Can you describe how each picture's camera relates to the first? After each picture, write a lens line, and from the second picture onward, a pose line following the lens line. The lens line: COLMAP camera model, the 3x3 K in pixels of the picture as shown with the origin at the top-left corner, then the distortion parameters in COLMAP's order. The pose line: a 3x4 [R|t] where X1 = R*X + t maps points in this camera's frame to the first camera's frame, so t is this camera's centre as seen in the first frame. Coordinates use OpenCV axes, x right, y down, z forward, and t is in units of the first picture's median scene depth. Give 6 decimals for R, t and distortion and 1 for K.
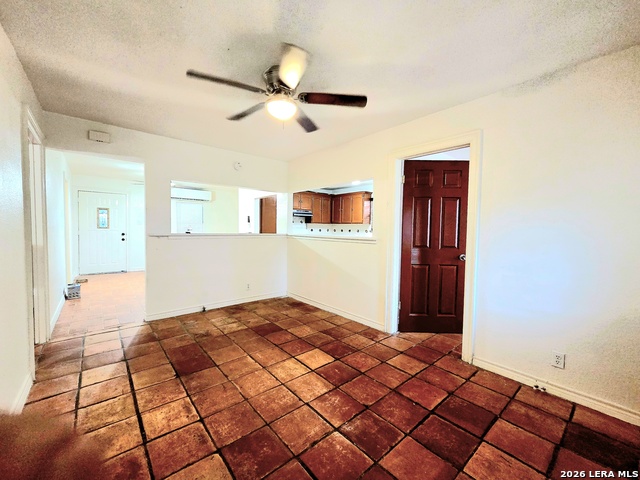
lens RADIAL K [[261.1, 0, 321.3], [0, 261.1, 239.2], [0, 0, 1]] dist [0.003043, -0.001936]
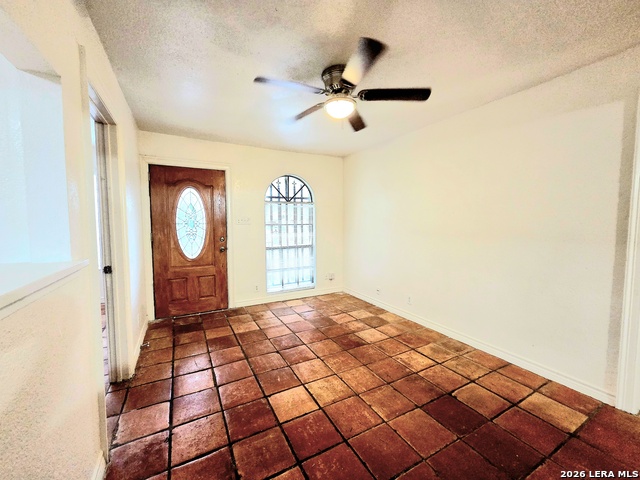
lens RADIAL K [[261.1, 0, 319.5], [0, 261.1, 239.6], [0, 0, 1]] dist [0.003043, -0.001936]
pose [[-0.976326, -0.025455, 0.214804, -0.305410], [-0.001428, 0.993788, 0.111277, -0.115963], [-0.216302, 0.108336, -0.970297, 2.033676]]
